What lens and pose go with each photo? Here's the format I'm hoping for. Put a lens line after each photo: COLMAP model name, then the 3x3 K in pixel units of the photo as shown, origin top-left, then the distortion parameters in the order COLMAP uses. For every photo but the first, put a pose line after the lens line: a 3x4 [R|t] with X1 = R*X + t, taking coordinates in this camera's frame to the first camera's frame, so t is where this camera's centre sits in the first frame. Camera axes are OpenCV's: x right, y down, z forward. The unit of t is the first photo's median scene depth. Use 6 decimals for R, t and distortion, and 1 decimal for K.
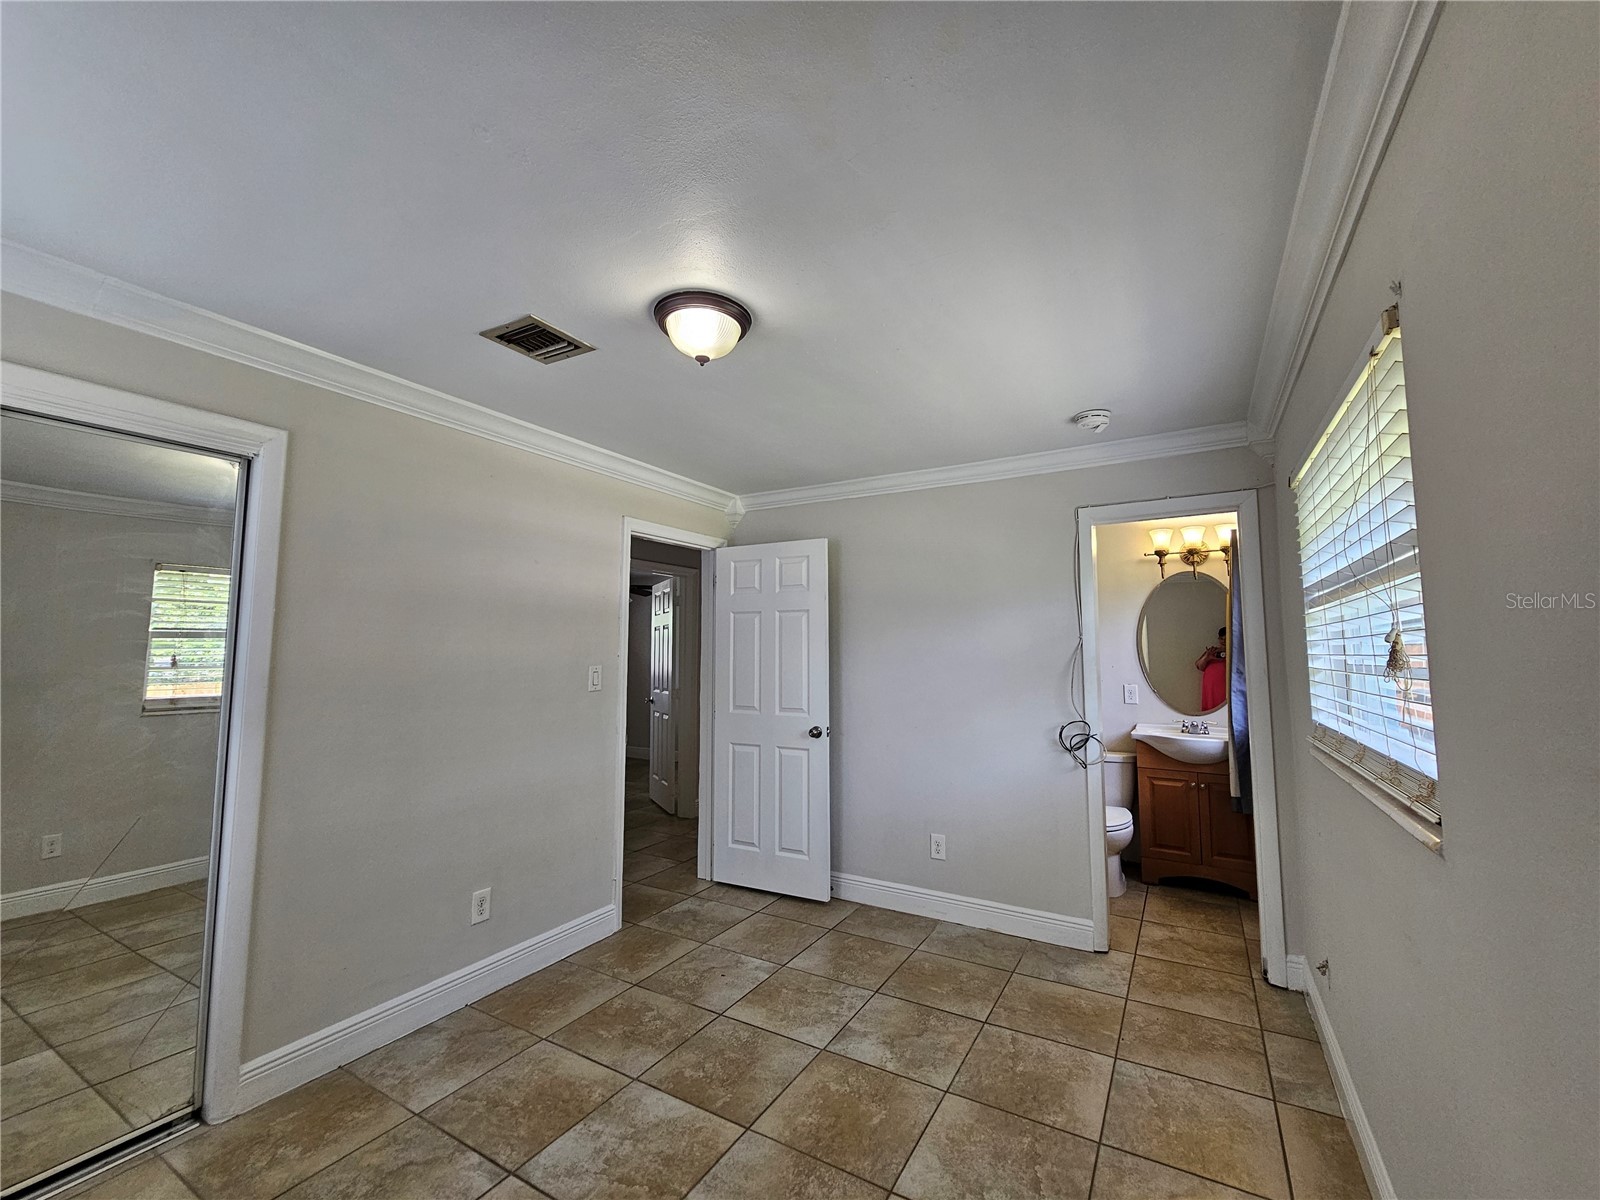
lens RADIAL K [[662.3, 0, 810.2], [0, 662.3, 593.9], [0, 0, 1]] dist [-0.001384, 0.000036]
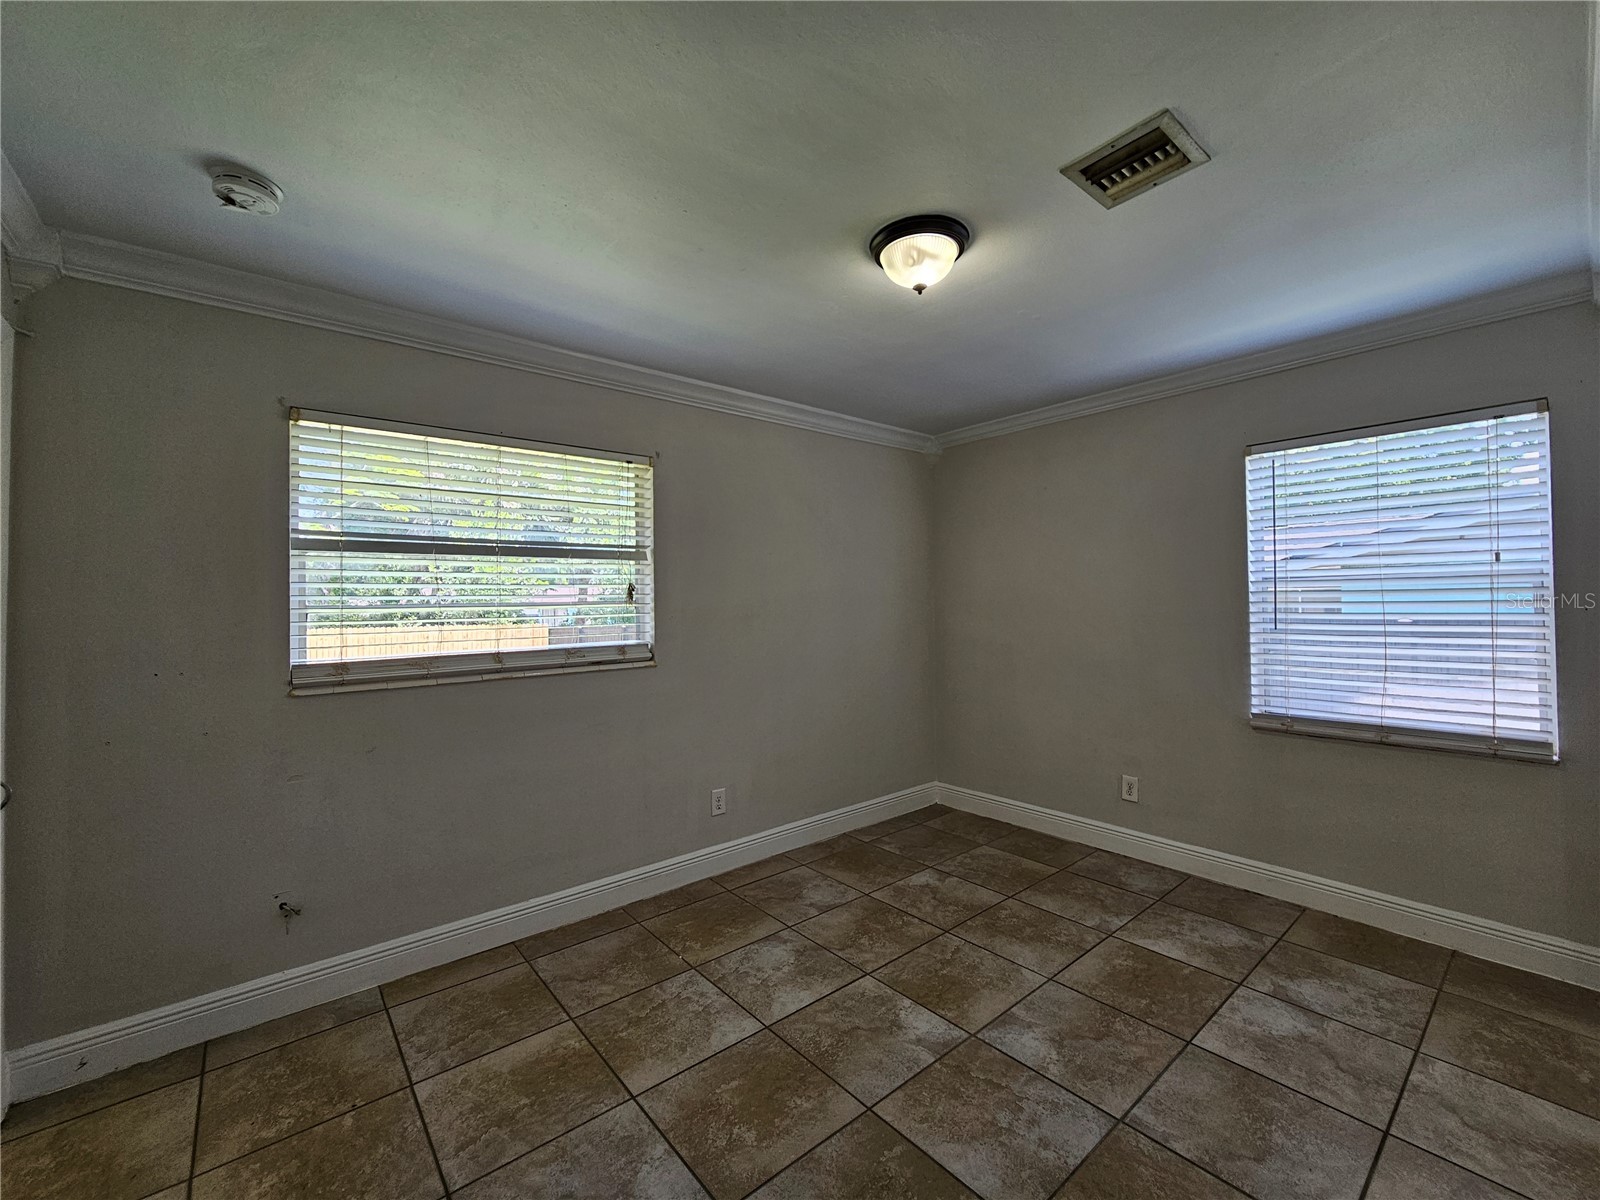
lens RADIAL K [[662.3, 0, 810.2], [0, 662.3, 593.9], [0, 0, 1]] dist [-0.001384, 0.000036]
pose [[-0.940210, 0.018224, 0.340108, -0.305616], [-0.015008, 0.995381, -0.094825, 0.179668], [-0.340265, -0.094260, -0.935593, 1.753777]]
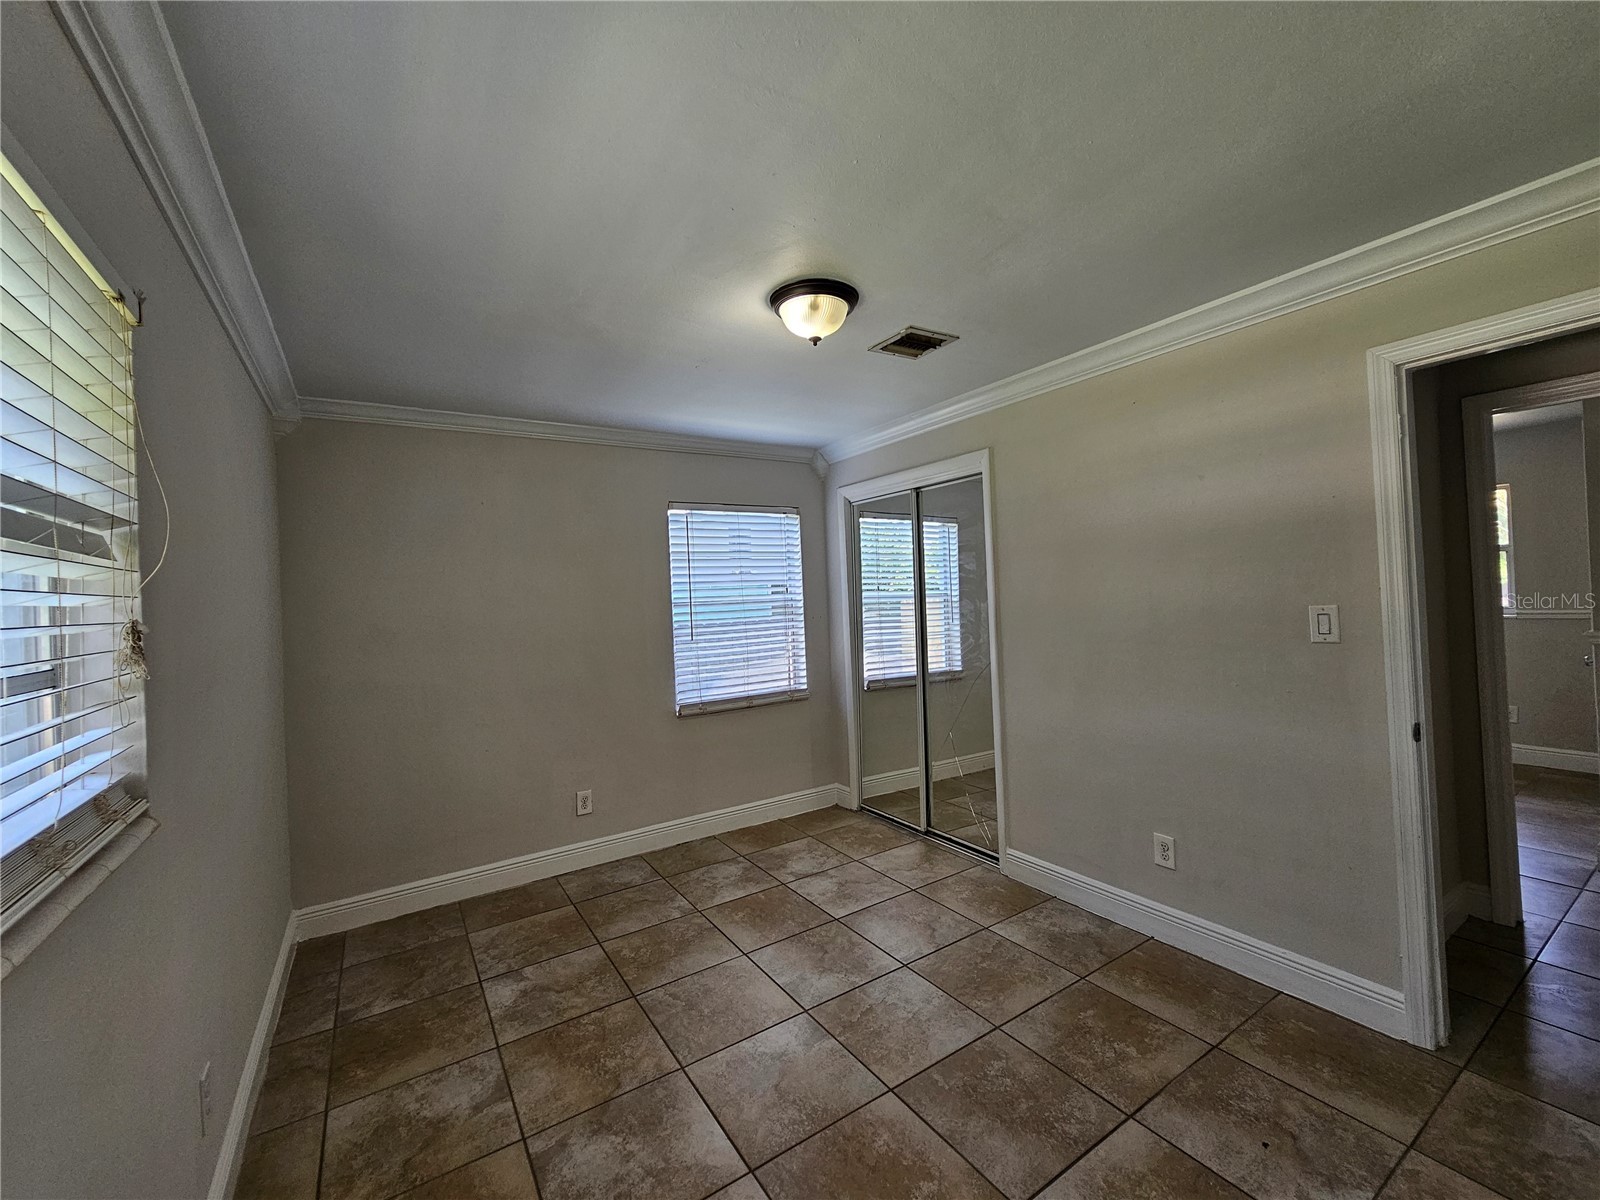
lens RADIAL K [[662.3, 0, 810.2], [0, 662.3, 593.9], [0, 0, 1]] dist [-0.001384, 0.000036]
pose [[-0.450251, 0.019264, -0.892694, 0.744613], [0.121502, 0.991790, -0.039879, 0.094801], [0.884597, -0.126419, -0.448895, 1.293472]]
